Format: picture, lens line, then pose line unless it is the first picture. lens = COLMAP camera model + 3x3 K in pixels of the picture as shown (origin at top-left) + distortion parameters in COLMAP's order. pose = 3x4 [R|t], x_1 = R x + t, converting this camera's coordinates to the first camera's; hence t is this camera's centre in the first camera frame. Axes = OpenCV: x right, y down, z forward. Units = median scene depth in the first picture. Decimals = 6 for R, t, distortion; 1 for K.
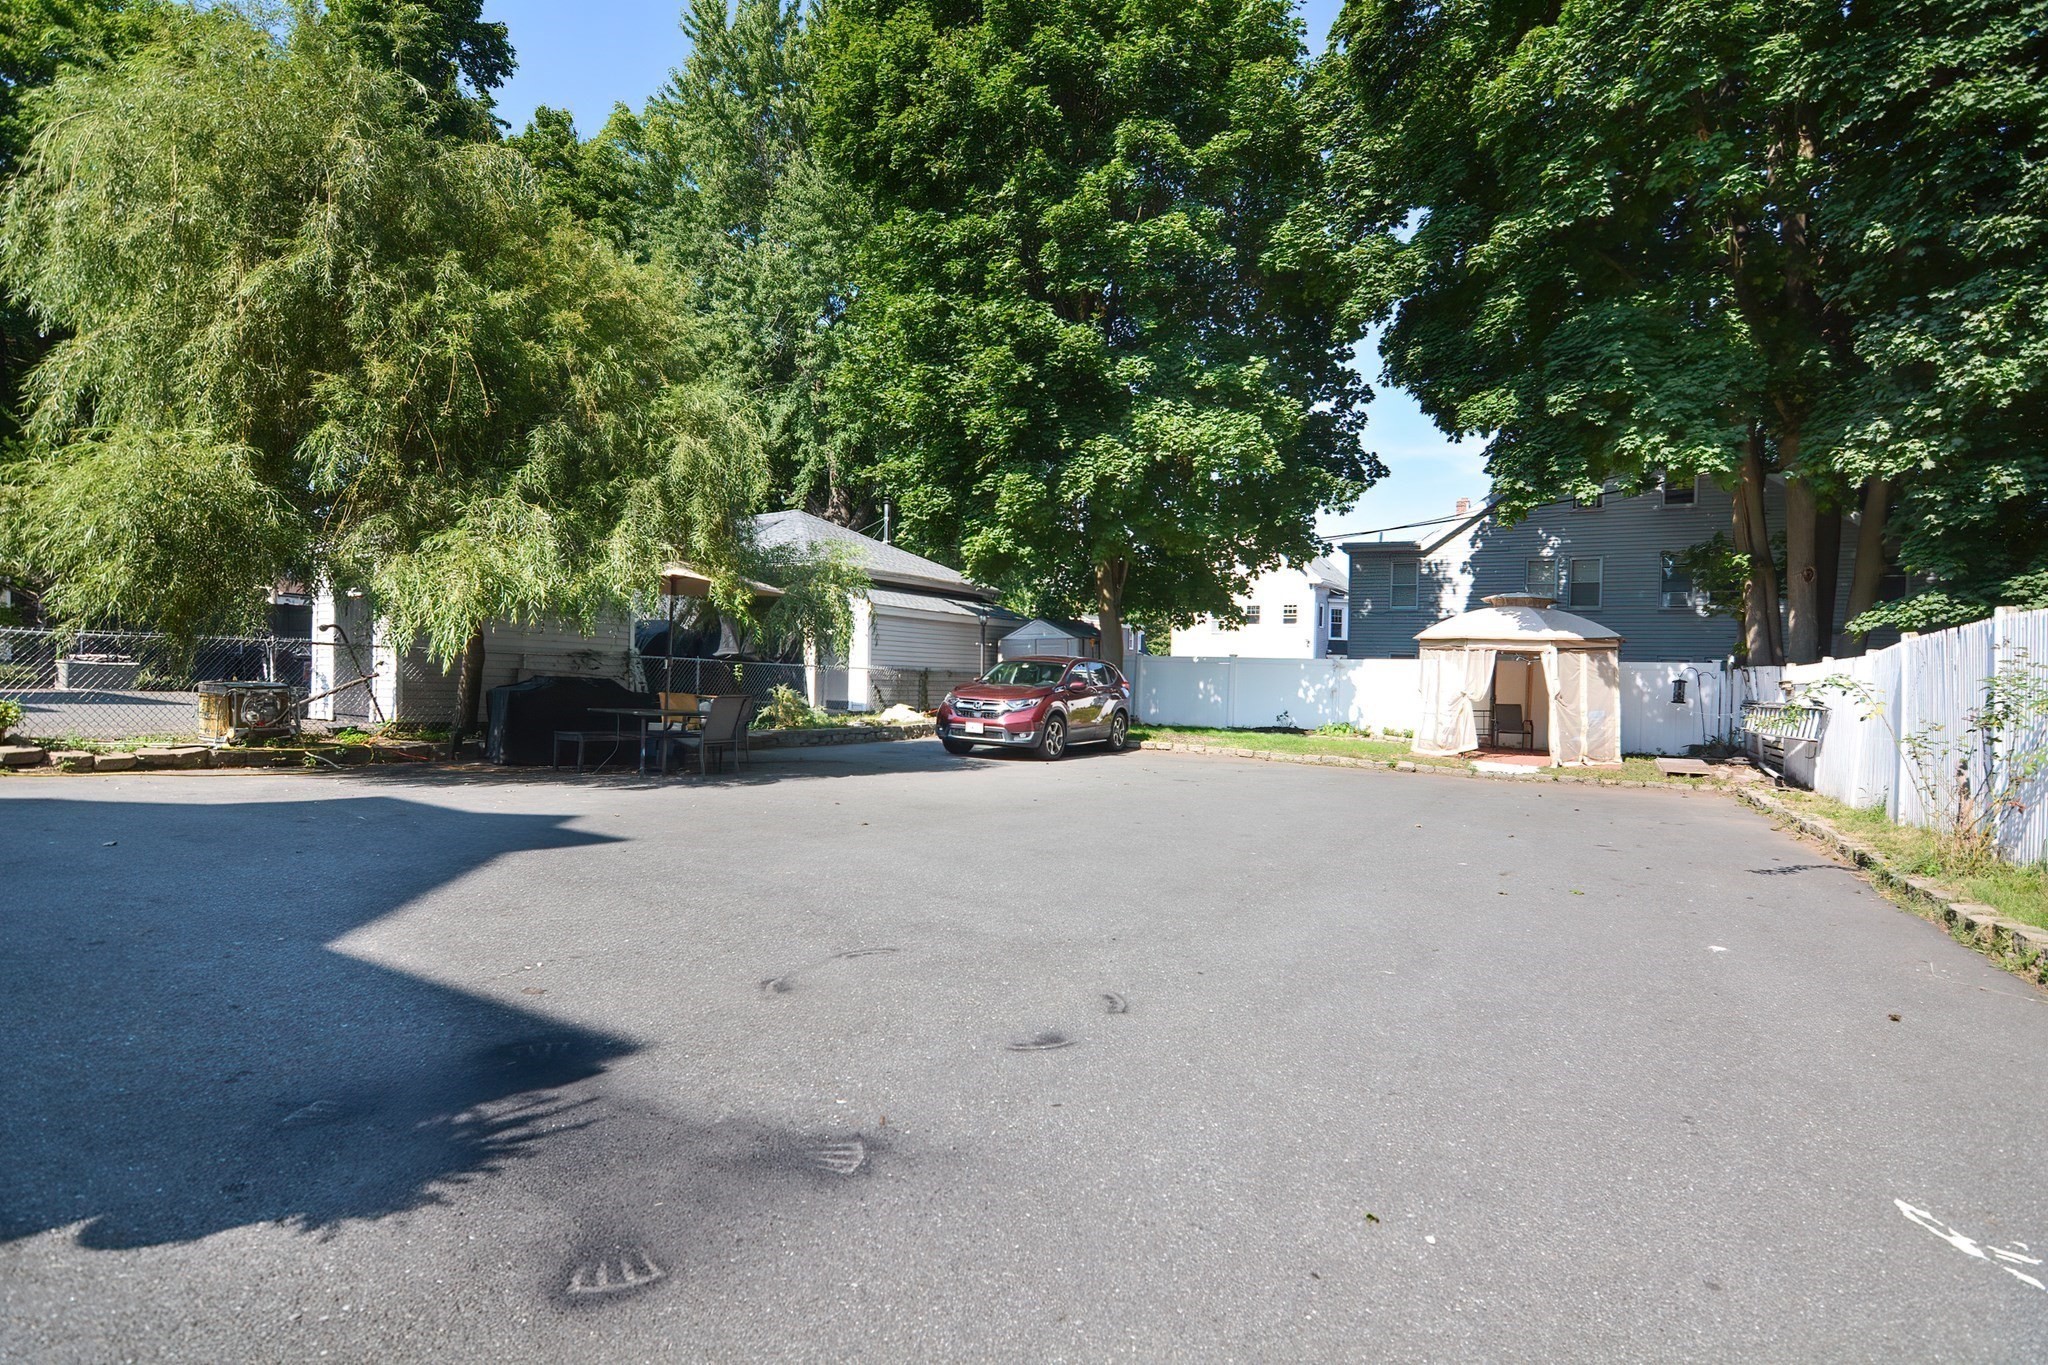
lens RADIAL K [[1012.5, 0, 1013.0], [0, 1012.5, 696.0], [0, 0, 1]] dist [-0.011270, -0.008004]
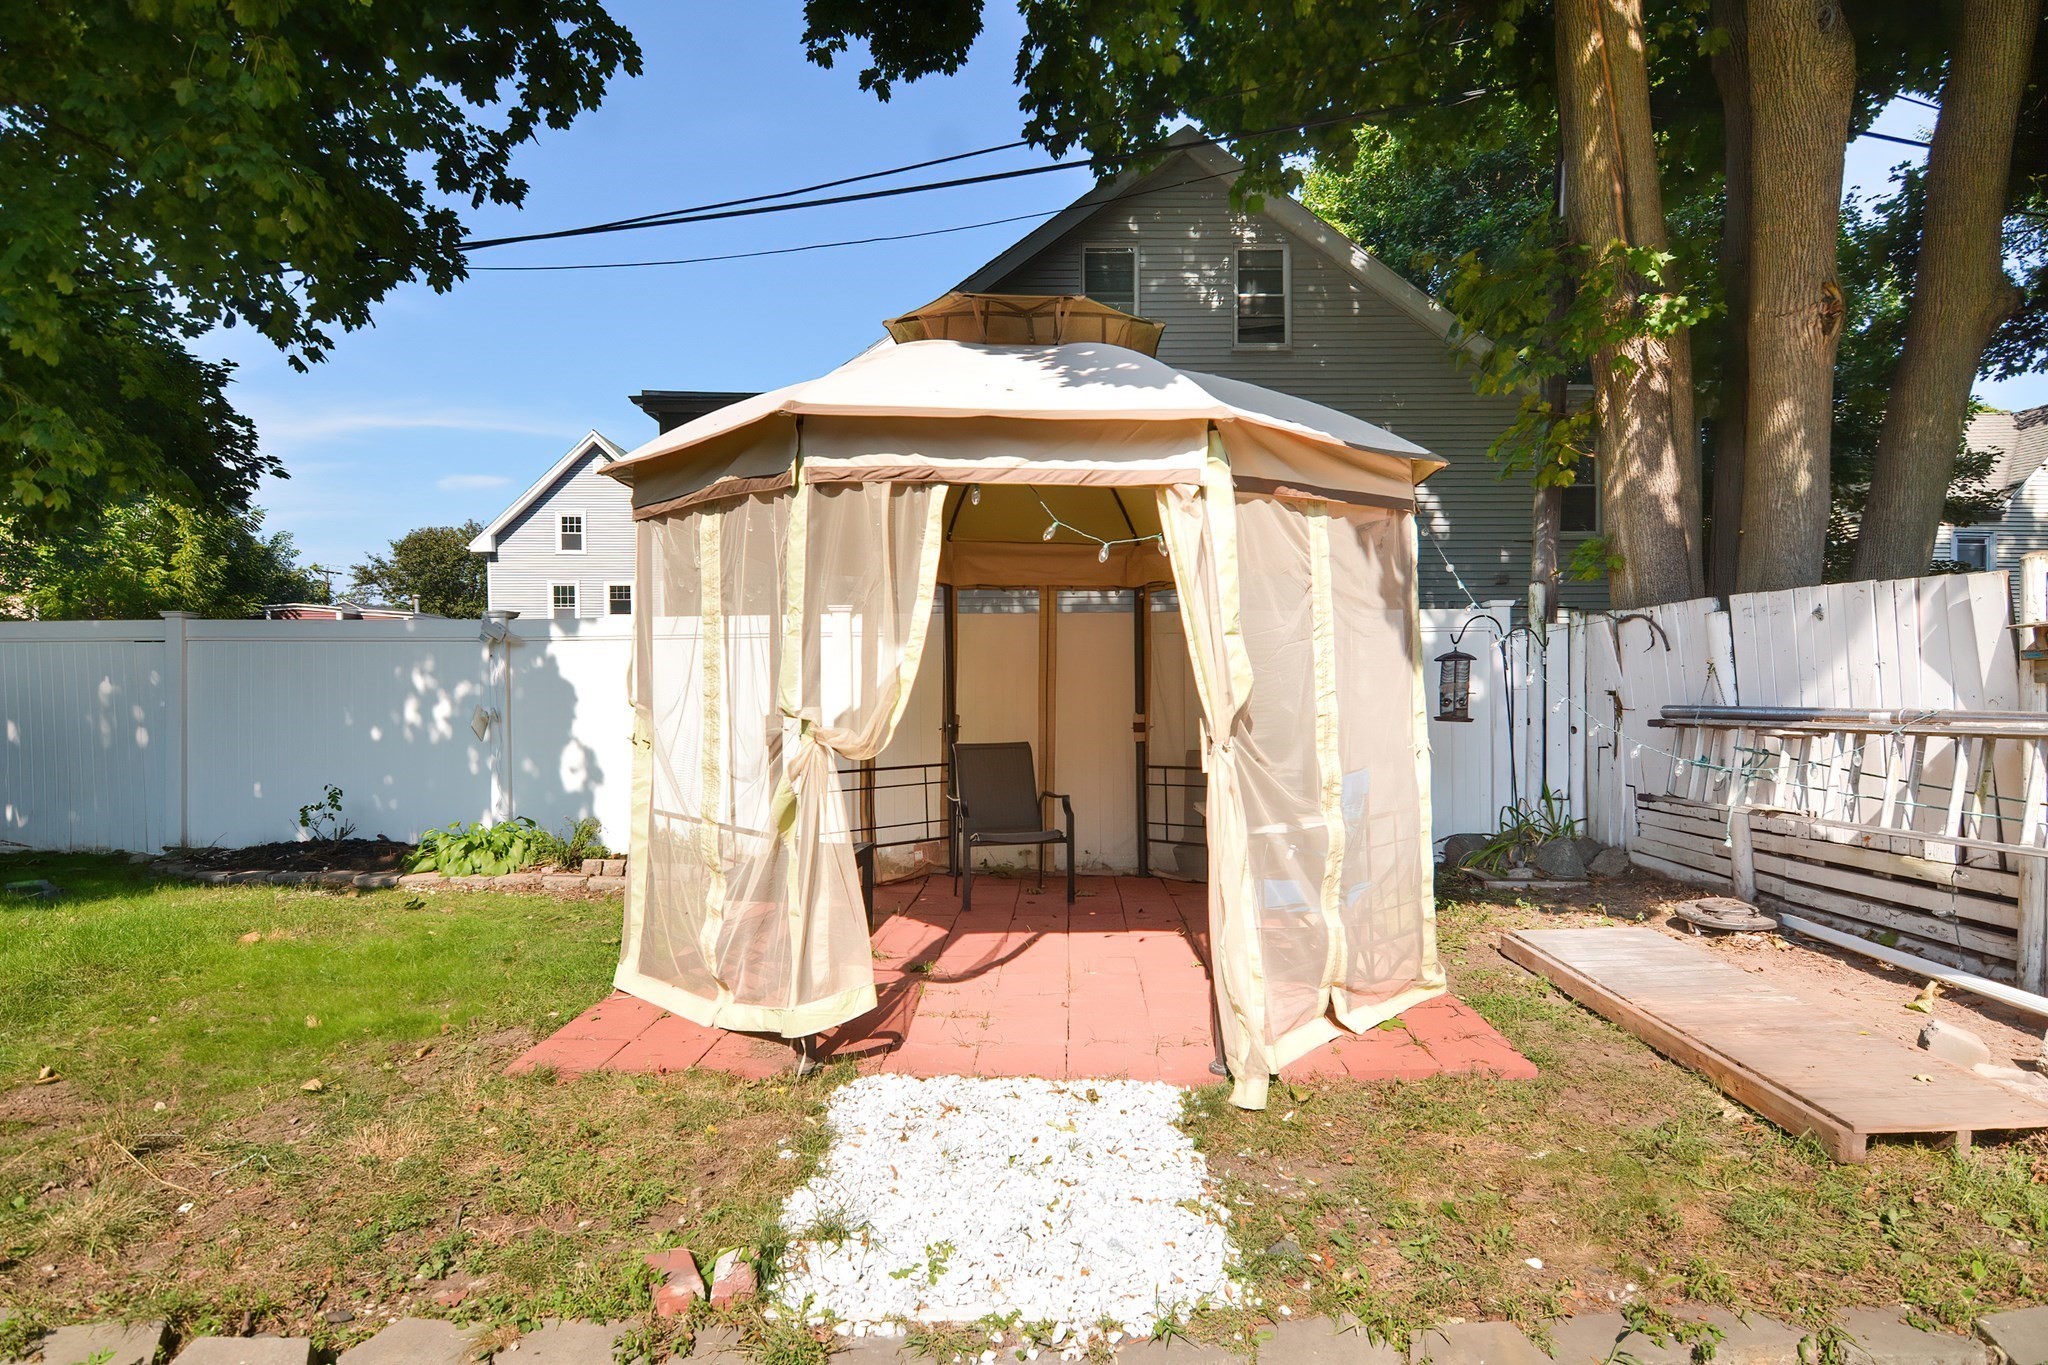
lens RADIAL K [[1083.7, 0, 1019.4], [0, 1083.7, 691.7], [0, 0, 1]] dist [-0.022936, -0.000814]
pose [[0.875806, -0.022121, 0.482156, 0.386039], [0.027329, 0.999619, -0.003780, -0.004435], [-0.481889, 0.016487, 0.876077, 0.807743]]
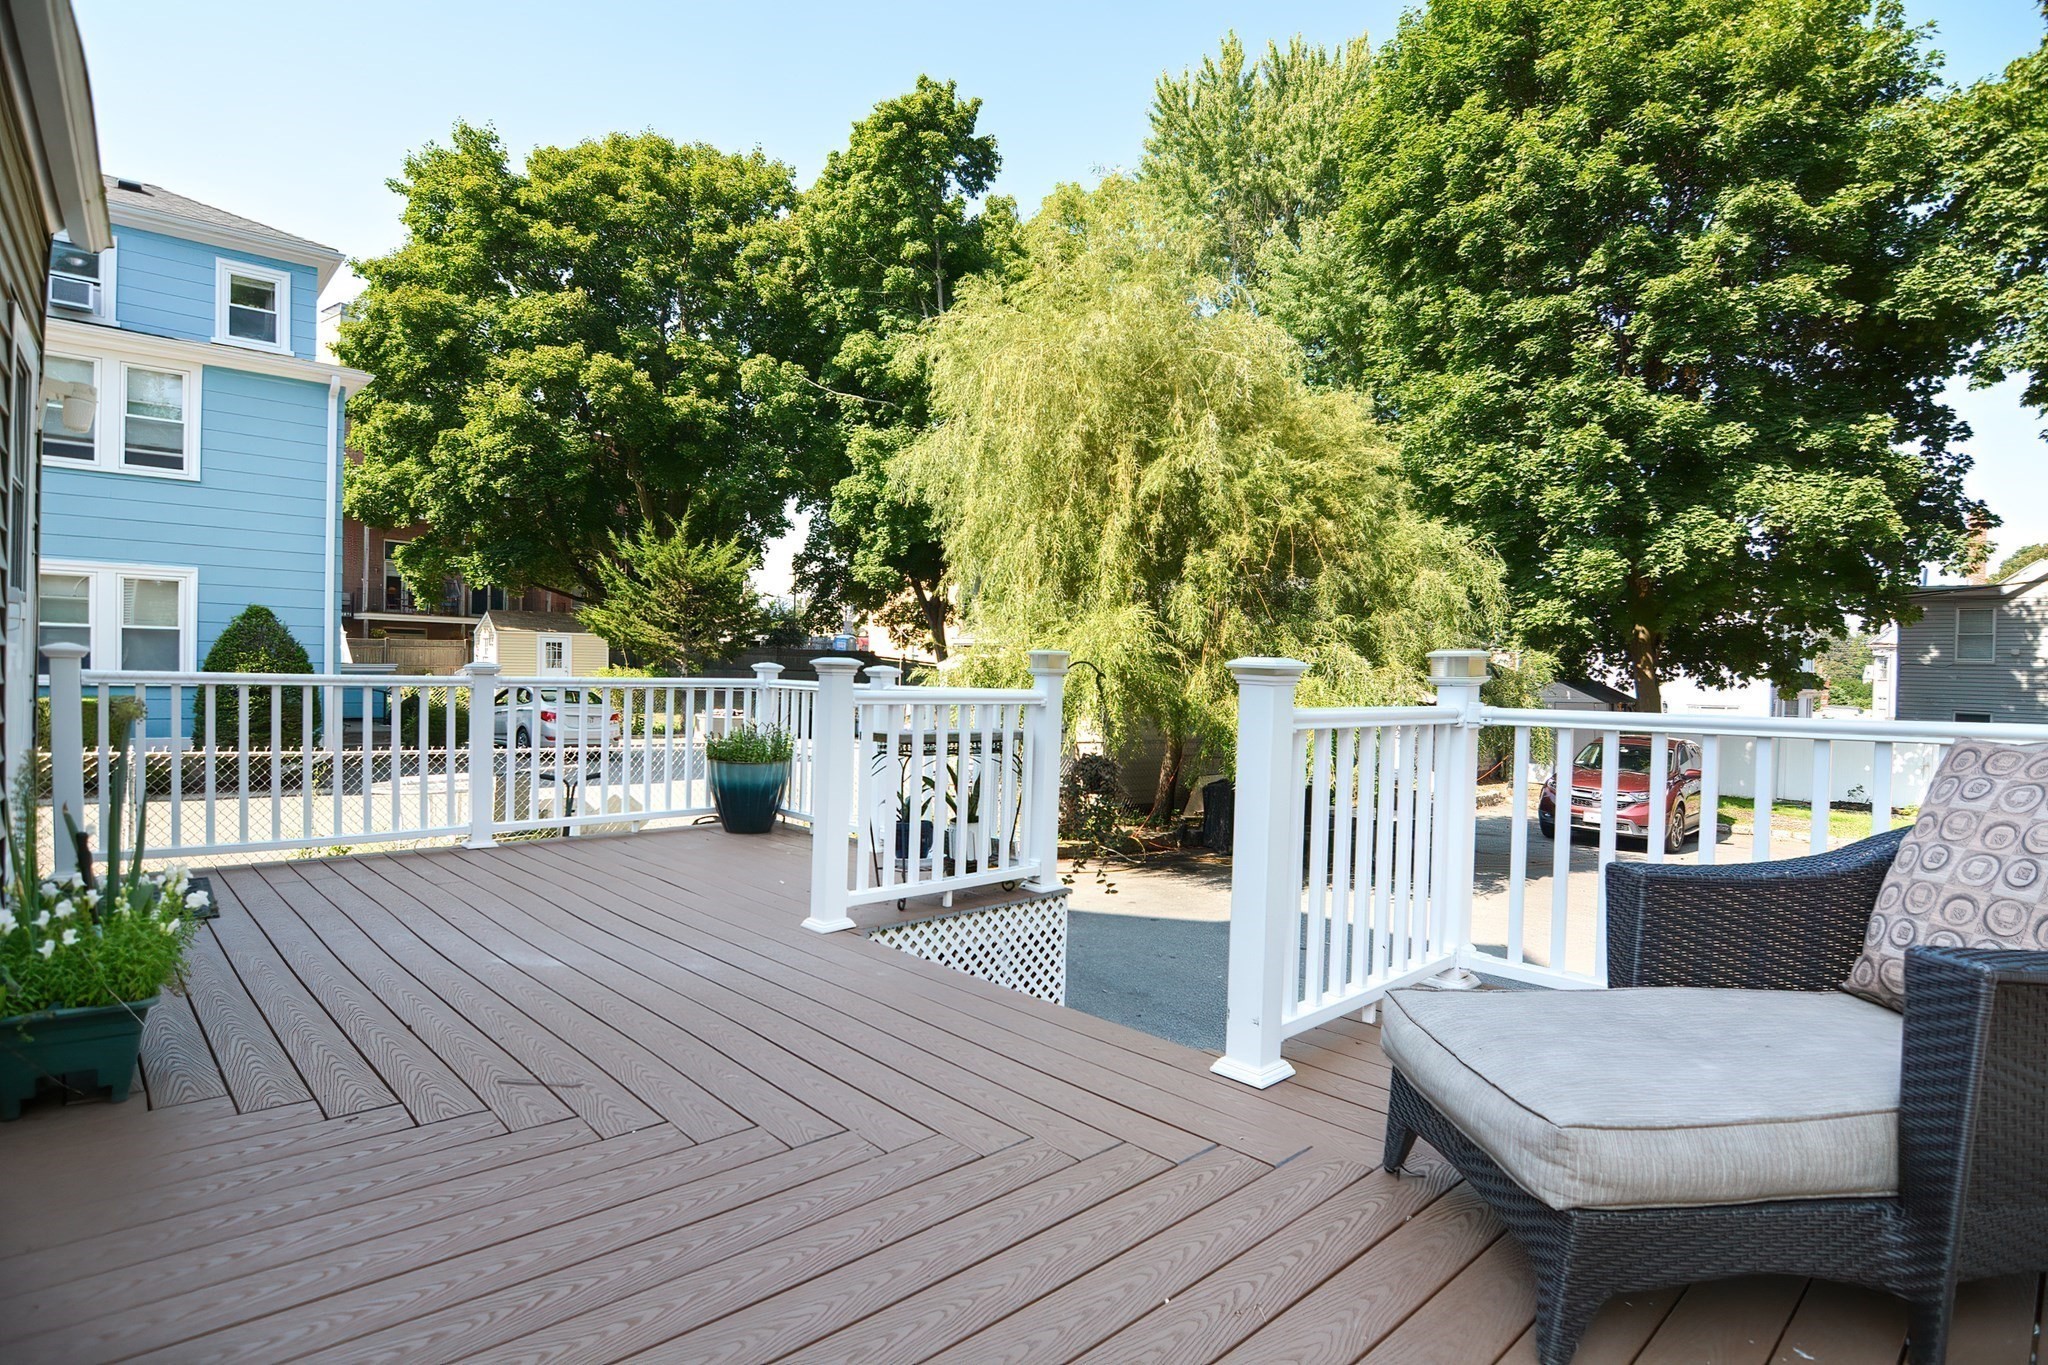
lens RADIAL K [[1012.5, 0, 1020.7], [0, 1012.5, 695.5], [0, 0, 1]] dist [-0.011270, -0.008004]
pose [[0.958434, 0.008473, -0.285189, -0.262740], [-0.011916, 0.999876, -0.010340, -0.063095], [0.285066, 0.013309, 0.958416, -0.102368]]
